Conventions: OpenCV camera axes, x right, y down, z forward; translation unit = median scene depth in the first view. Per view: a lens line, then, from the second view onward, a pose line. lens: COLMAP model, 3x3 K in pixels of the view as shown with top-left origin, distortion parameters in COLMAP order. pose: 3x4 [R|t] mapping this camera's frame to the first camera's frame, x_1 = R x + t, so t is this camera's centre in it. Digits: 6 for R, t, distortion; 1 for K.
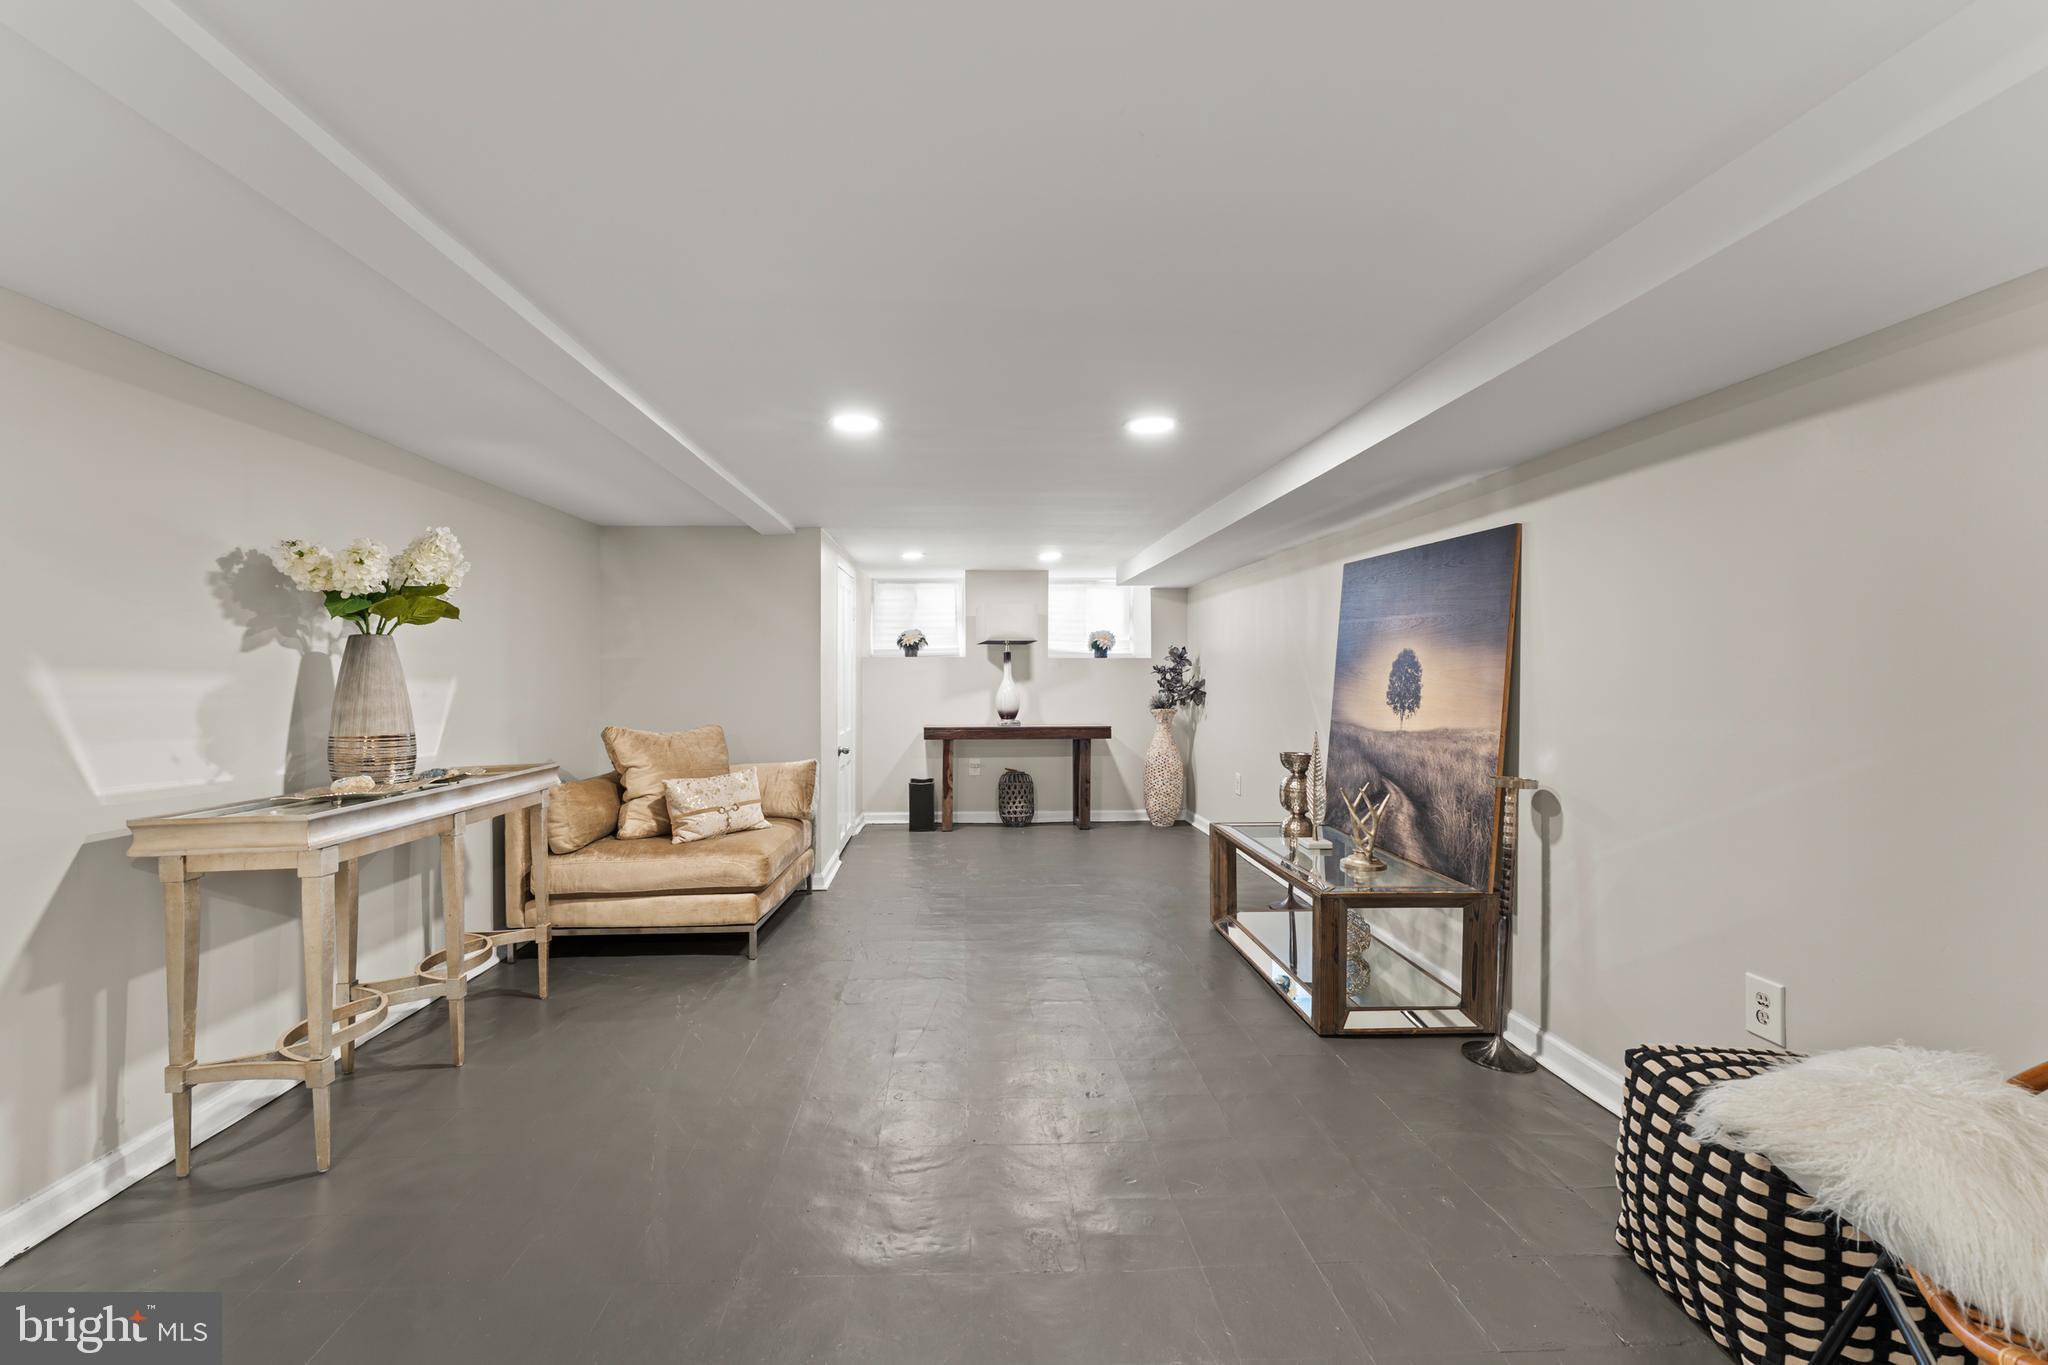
lens RADIAL K [[814.6, 0, 1017.5], [0, 814.6, 680.3], [0, 0, 1]] dist [0.001209, 0.000185]
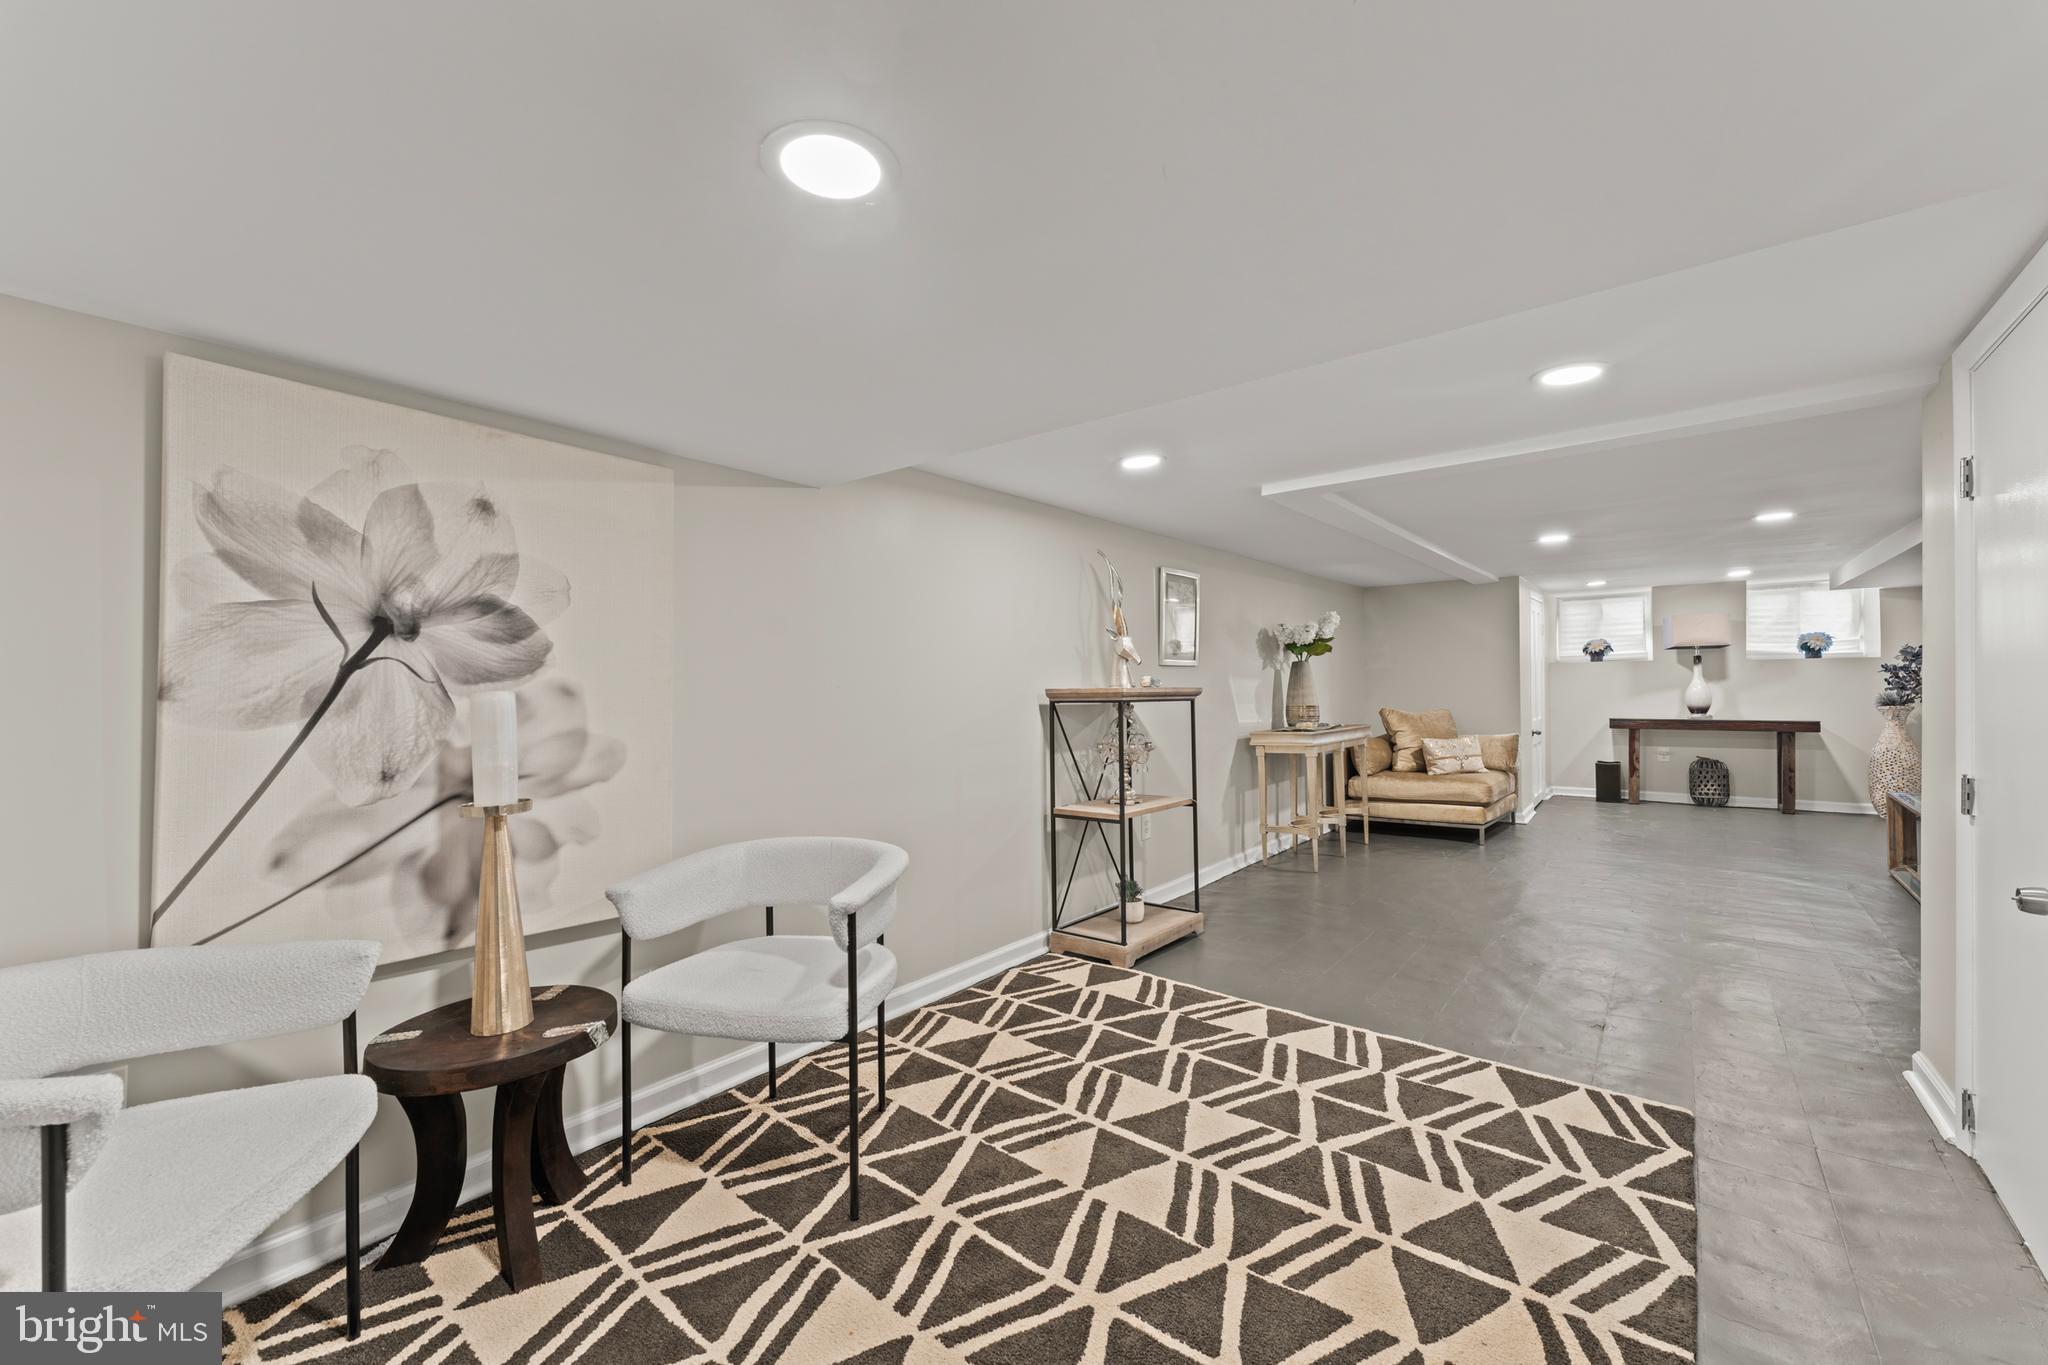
lens RADIAL K [[814.6, 0, 1017.5], [0, 814.6, 680.3], [0, 0, 1]] dist [0.001209, 0.000185]
pose [[0.729243, -0.008919, -0.684196, 0.076782], [0.005572, 0.999959, -0.007096, 0.003542], [0.684232, 0.001362, 0.729263, -0.518264]]
